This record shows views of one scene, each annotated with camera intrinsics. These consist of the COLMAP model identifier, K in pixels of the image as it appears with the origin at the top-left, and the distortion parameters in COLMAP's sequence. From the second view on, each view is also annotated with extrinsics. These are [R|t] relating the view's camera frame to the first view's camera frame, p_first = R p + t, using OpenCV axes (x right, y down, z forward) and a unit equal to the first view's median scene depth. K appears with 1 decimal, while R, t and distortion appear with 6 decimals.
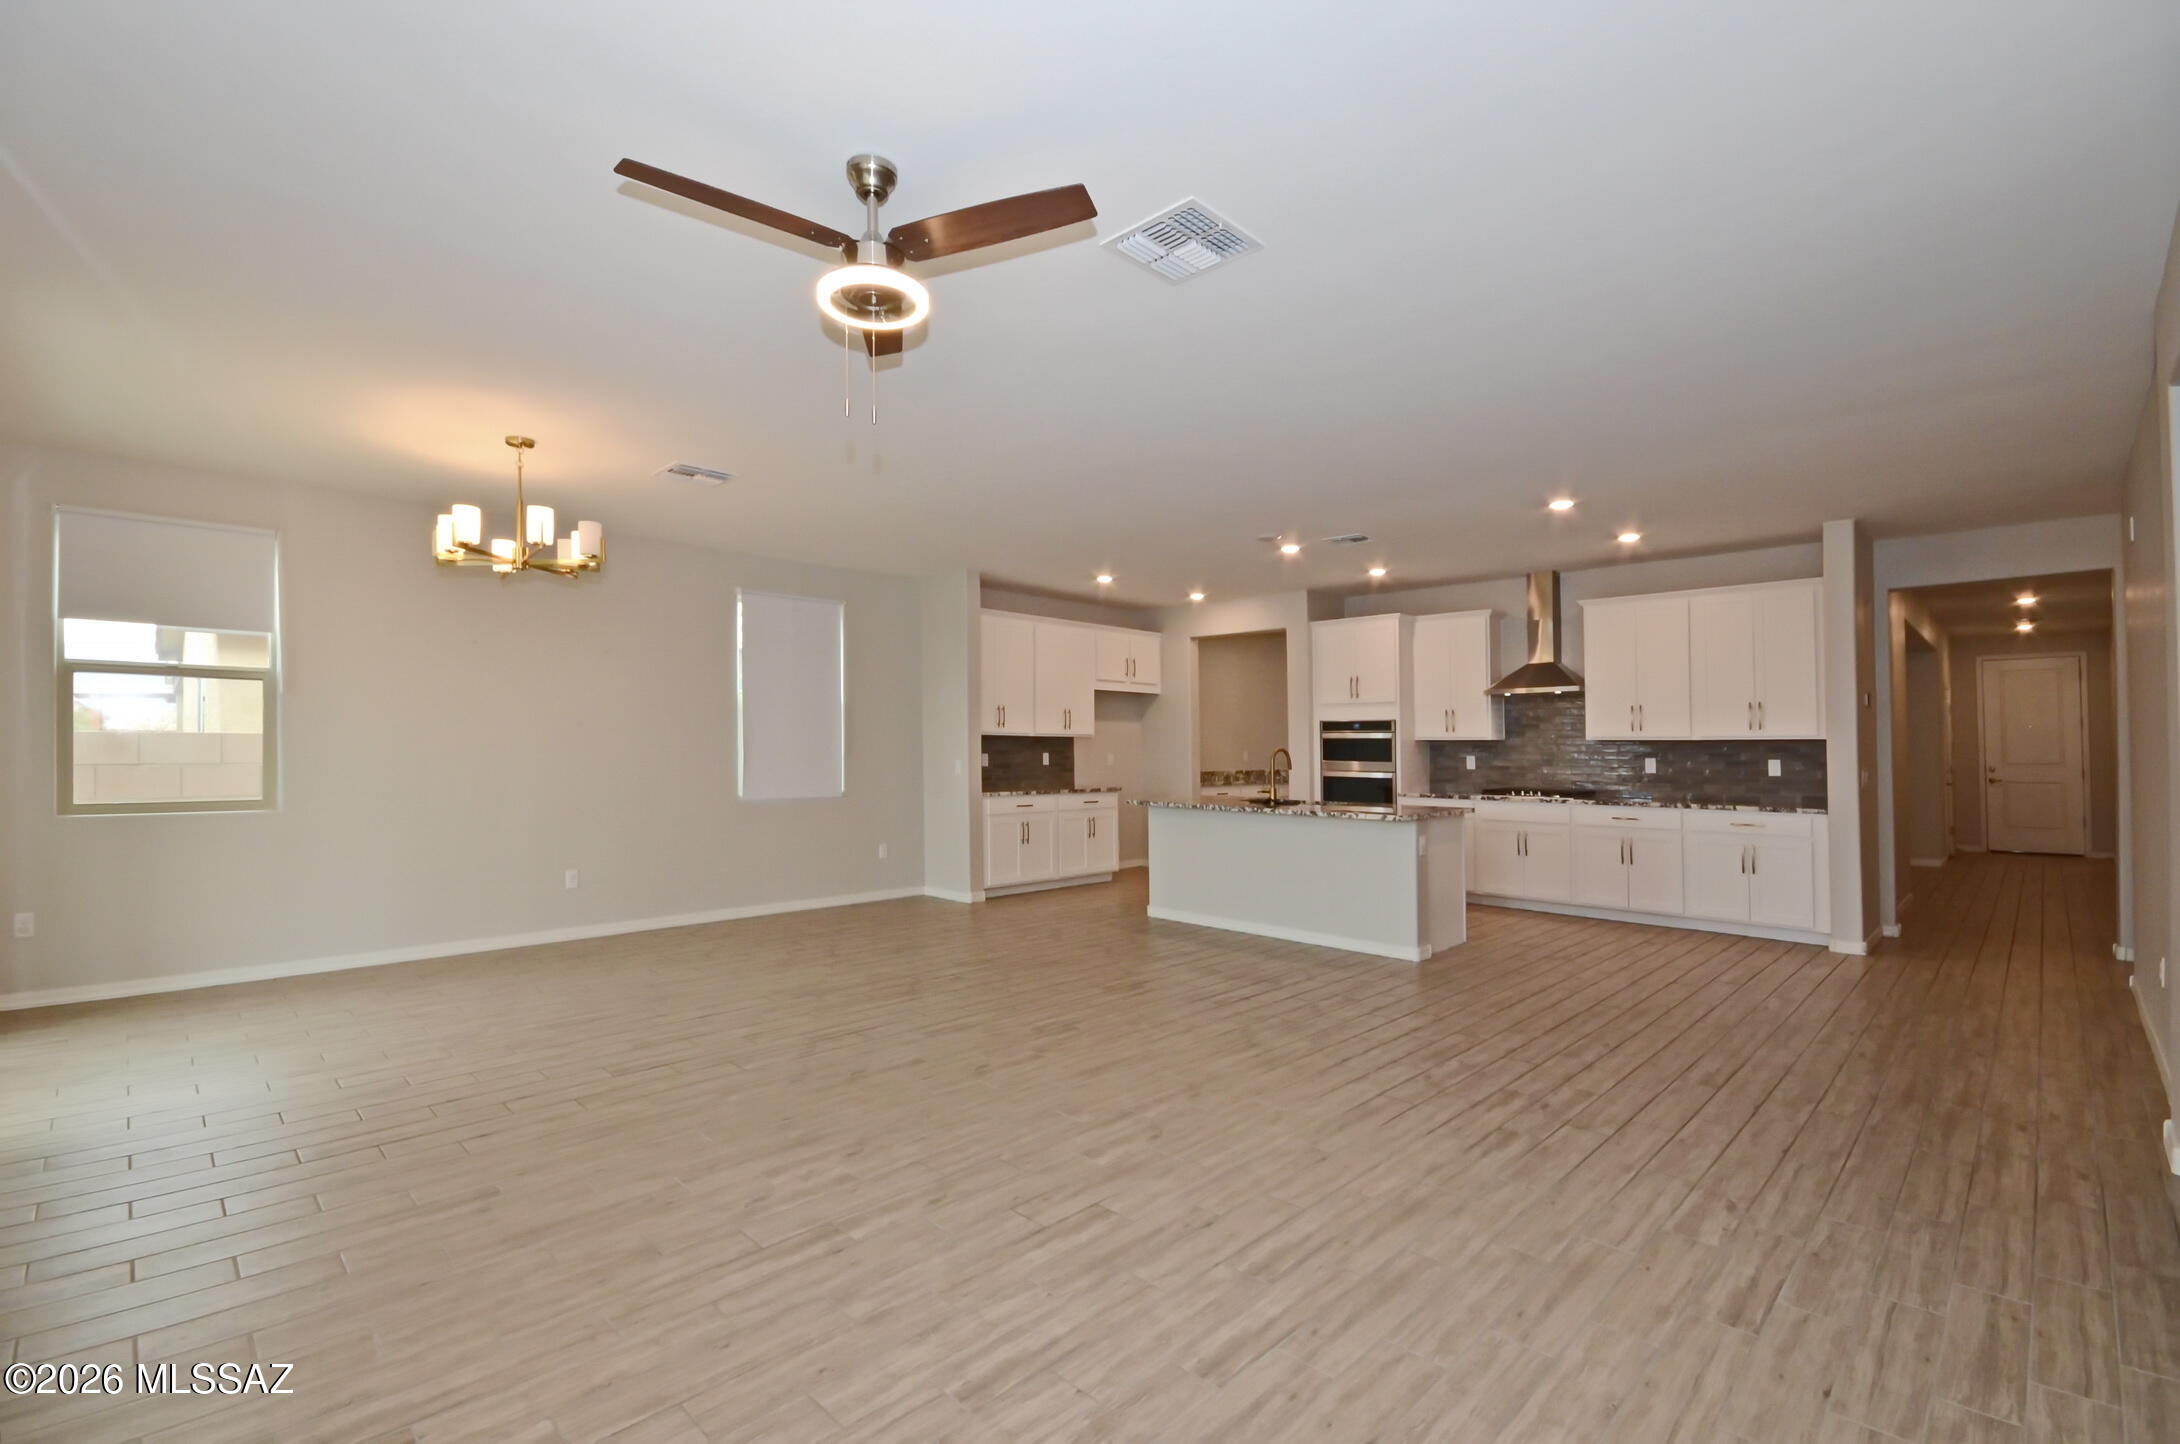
lens RADIAL K [[1000.9, 0, 1080.9], [0, 1000.9, 783.6], [0, 0, 1]] dist [-0.002817, -0.000225]
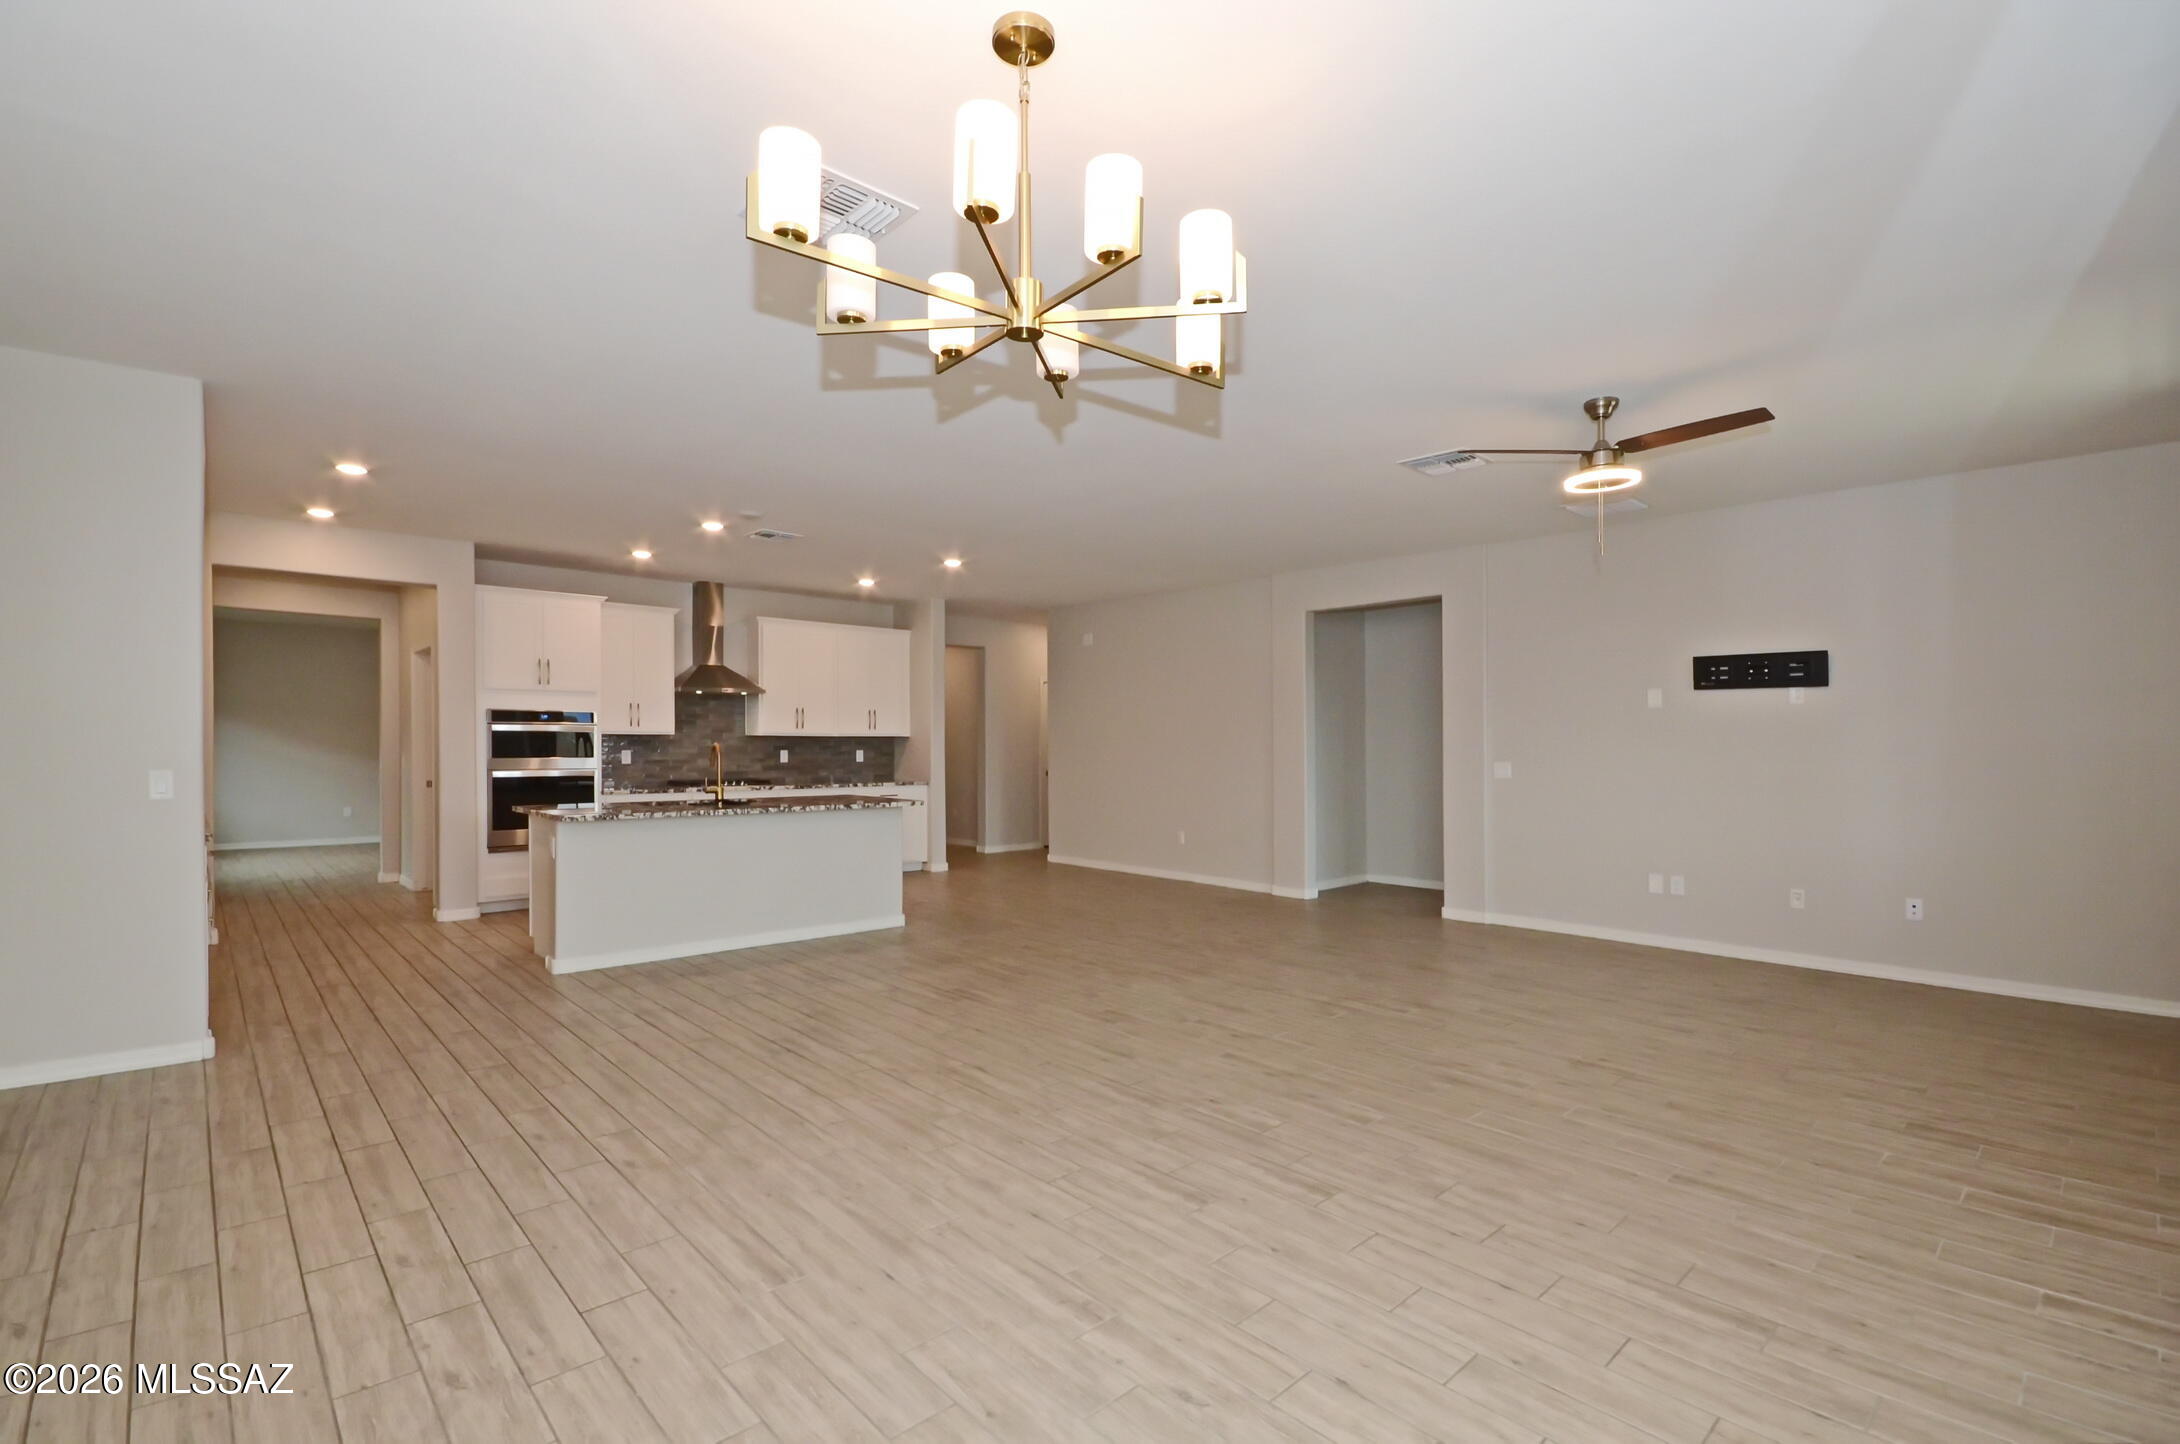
lens RADIAL K [[952.3, 0, 1074.0], [0, 952.3, 746.8], [0, 0, 1]] dist [-0.013848, -0.000305]
pose [[0.042363, -0.005224, 0.999089, -0.590322], [0.037222, 0.999300, 0.003647, -0.020556], [-0.998409, 0.037034, 0.042528, 0.585376]]
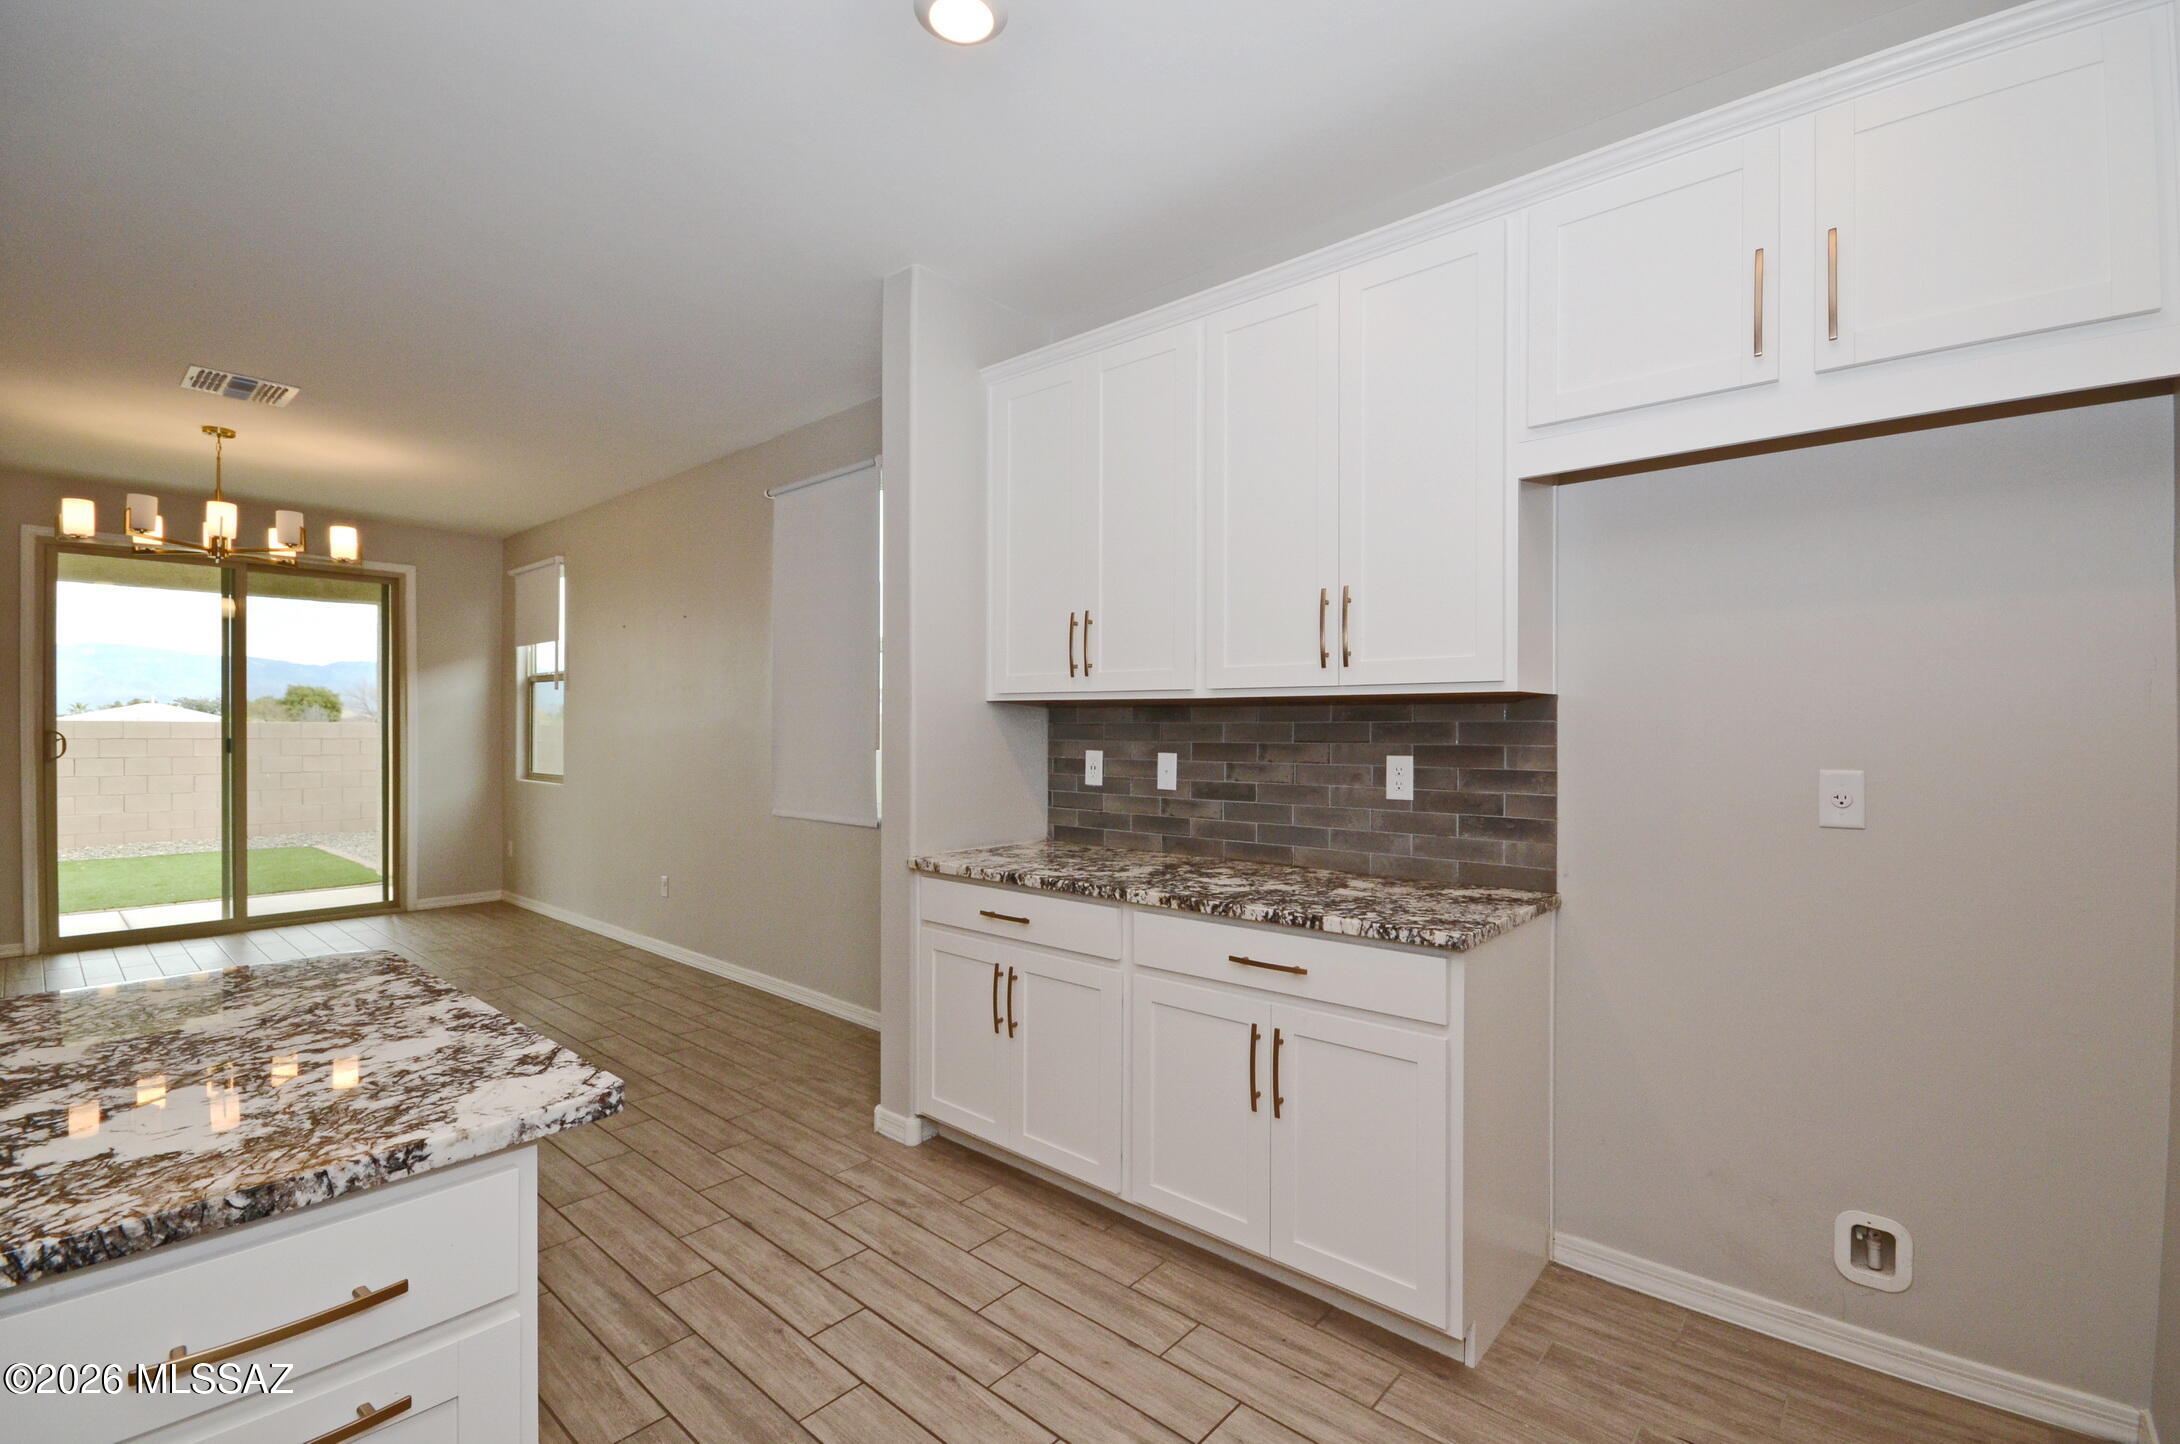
lens RADIAL K [[952.3, 0, 1079.8], [0, 952.3, 731.2], [0, 0, 1]] dist [-0.013848, -0.000305]
pose [[0.064780, -0.006742, -0.997877, 0.285181], [-0.042163, 0.999066, -0.009487, -0.039823], [0.997008, 0.042688, 0.064435, 1.128466]]
